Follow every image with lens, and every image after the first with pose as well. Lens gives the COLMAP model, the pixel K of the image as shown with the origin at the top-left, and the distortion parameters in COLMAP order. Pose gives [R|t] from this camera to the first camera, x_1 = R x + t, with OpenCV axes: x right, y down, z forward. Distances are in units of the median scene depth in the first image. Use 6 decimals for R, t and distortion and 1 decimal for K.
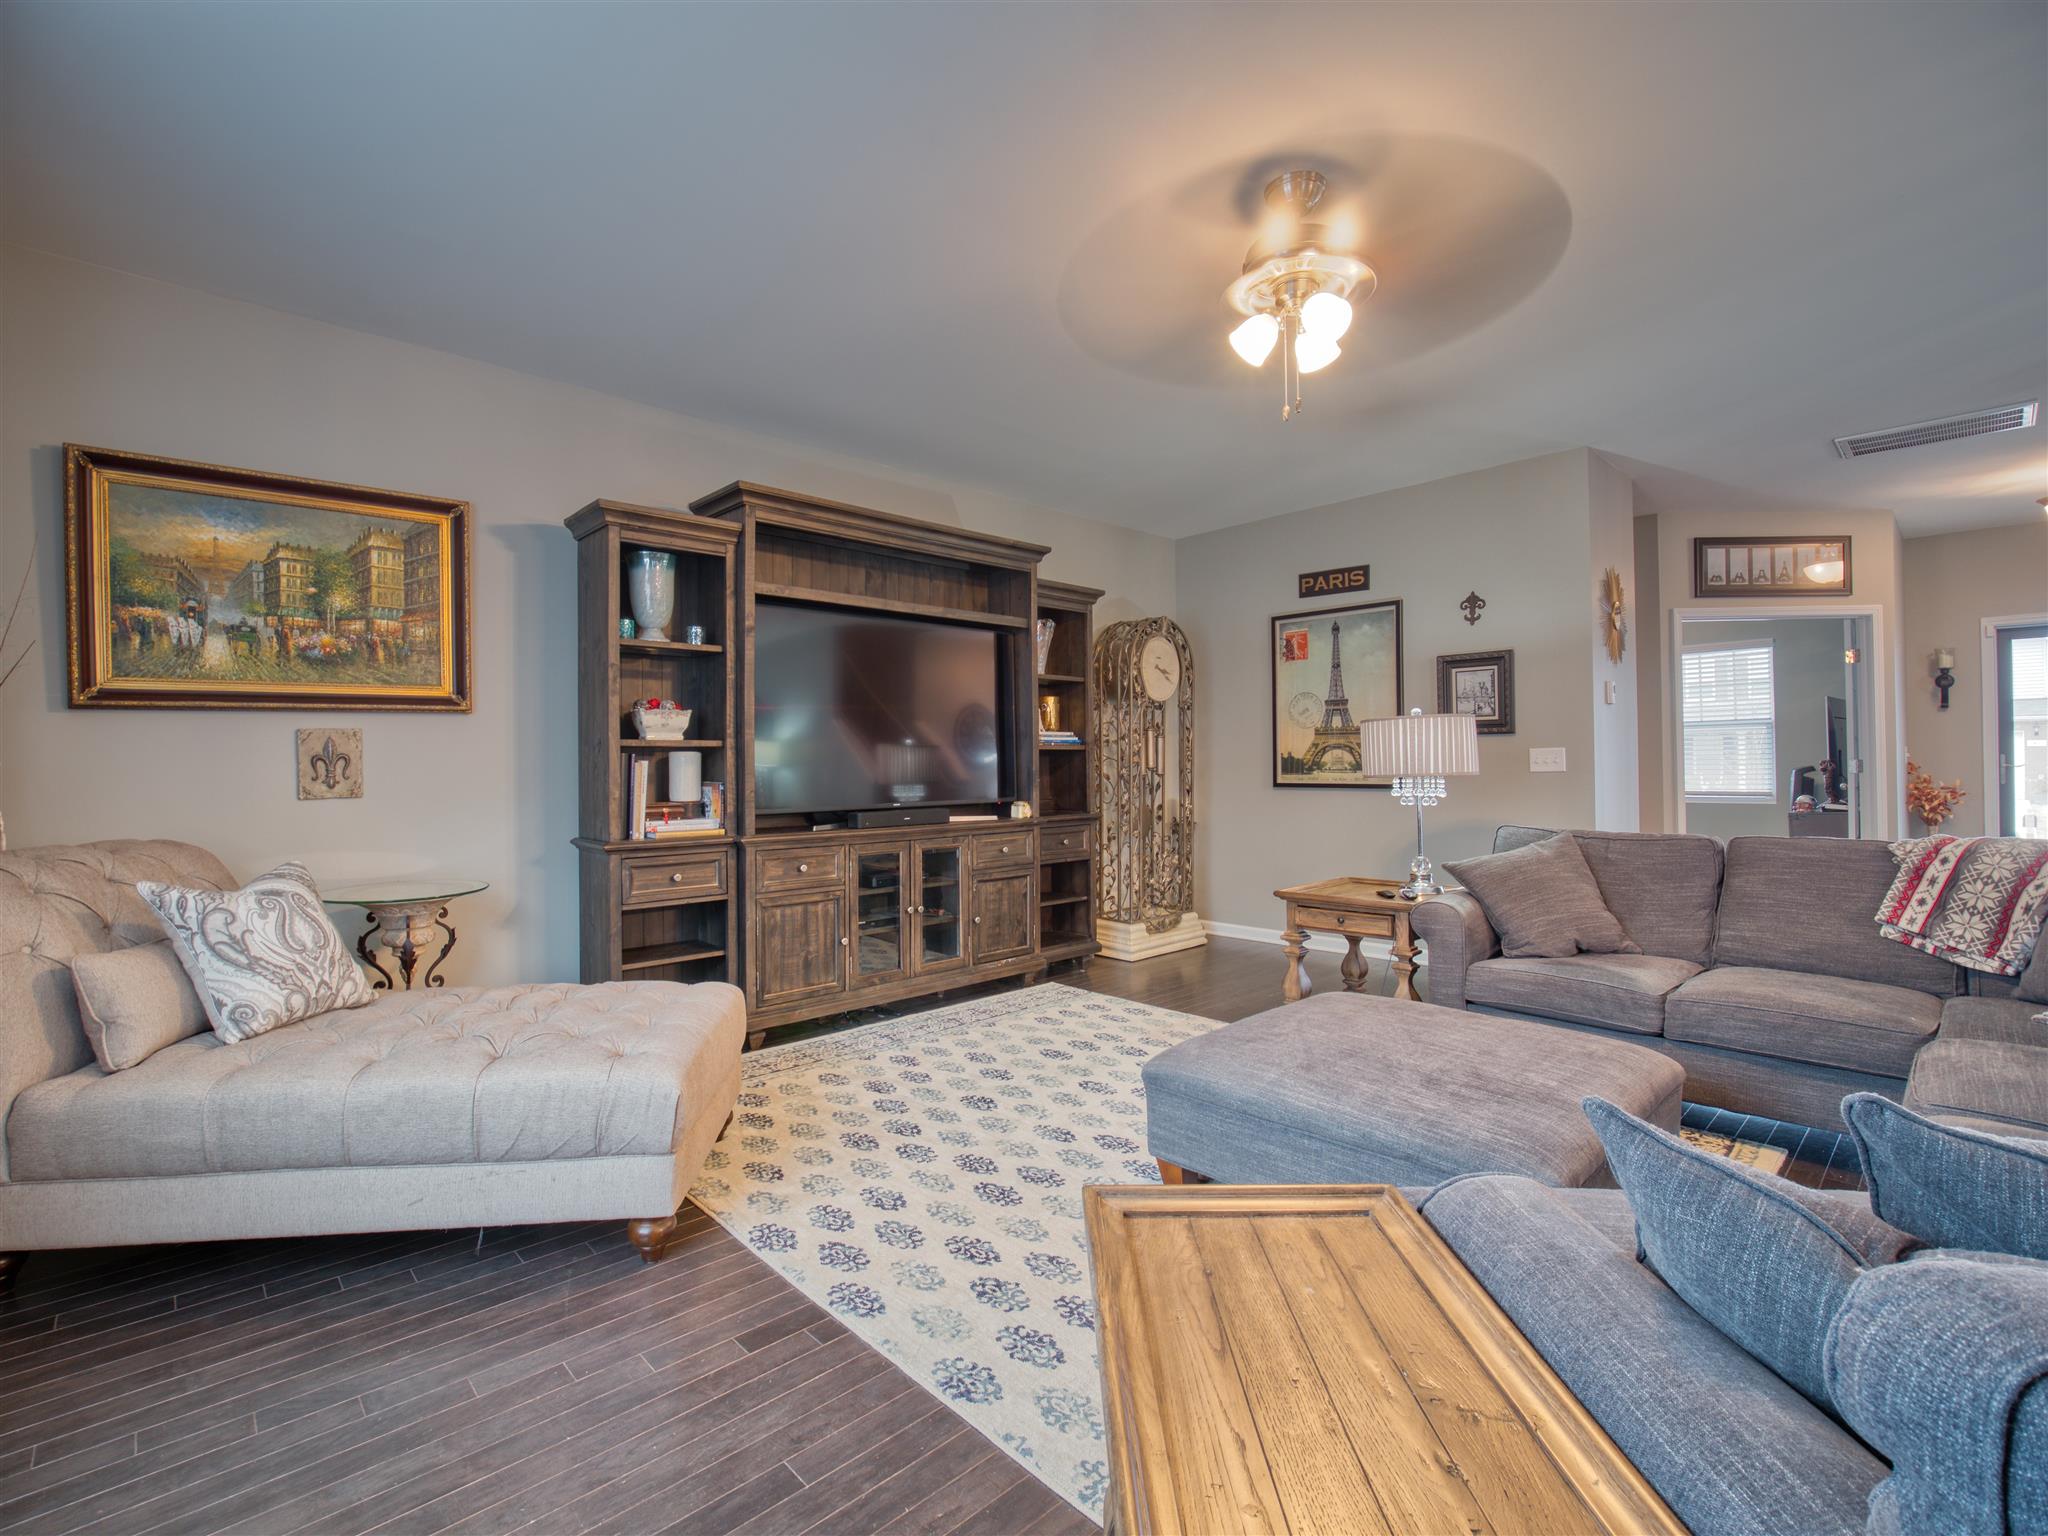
lens RADIAL K [[928.5, 0, 1013.7], [0, 928.5, 757.8], [0, 0, 1]] dist [-0.014777, -0.003674]
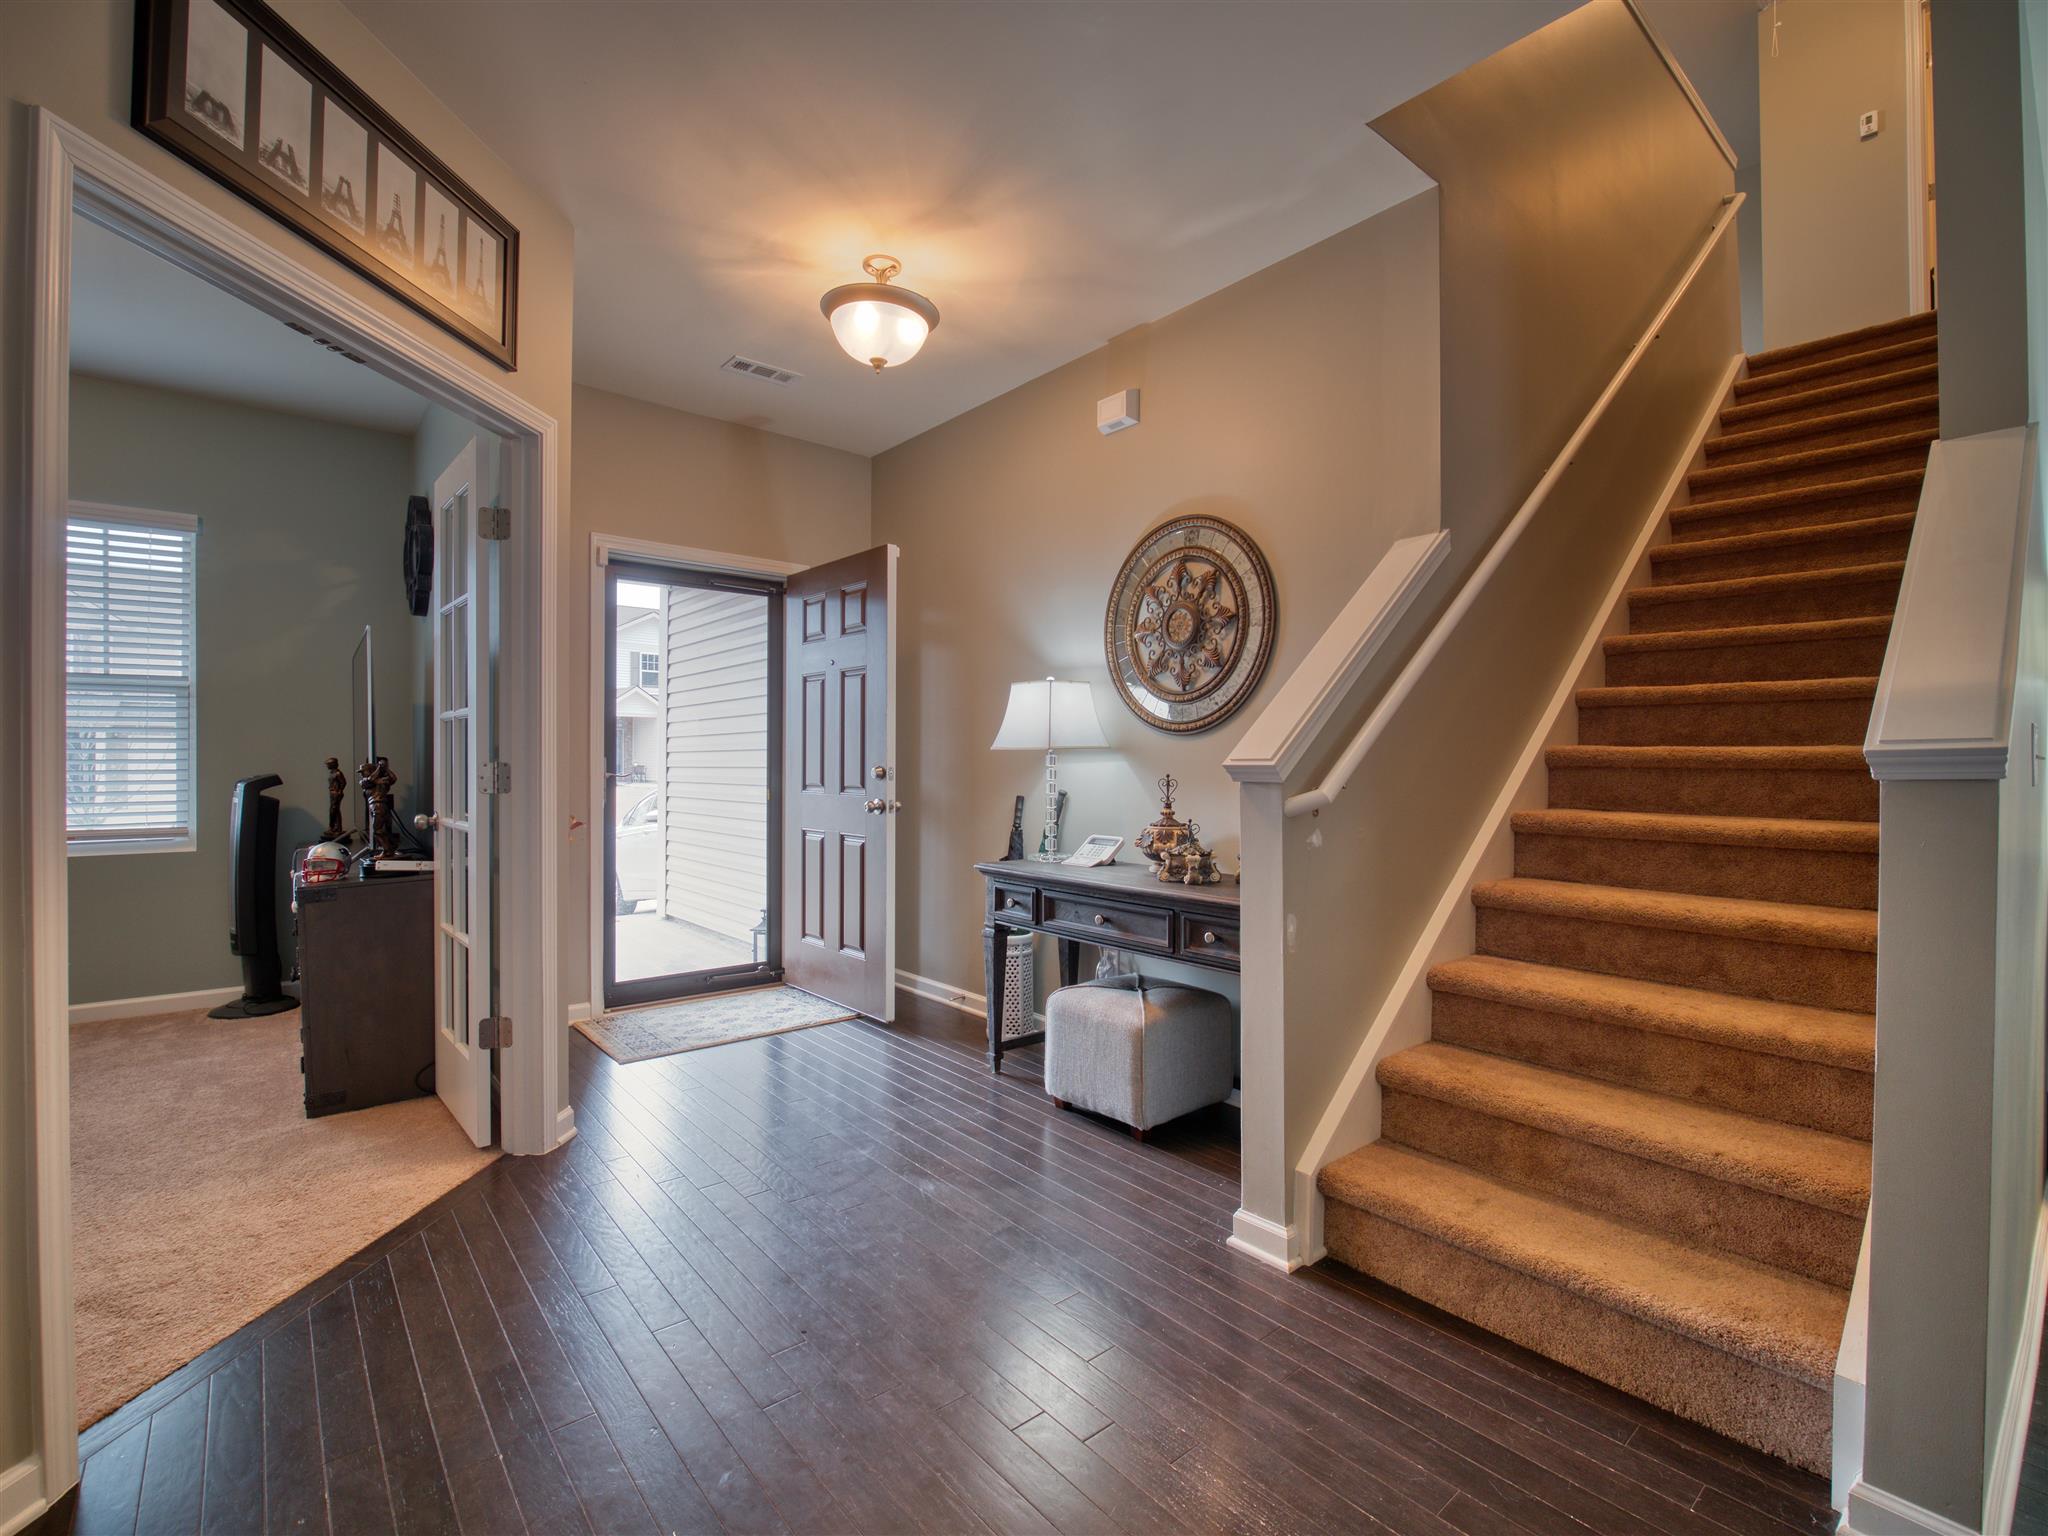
lens RADIAL K [[928.5, 0, 1013.7], [0, 928.5, 757.8], [0, 0, 1]] dist [-0.014777, -0.003674]
pose [[0.075257, 0.014549, 0.997058, 0.441320], [-0.011312, 0.999842, -0.013736, 0.001455], [-0.997100, -0.010245, 0.075410, 0.633328]]
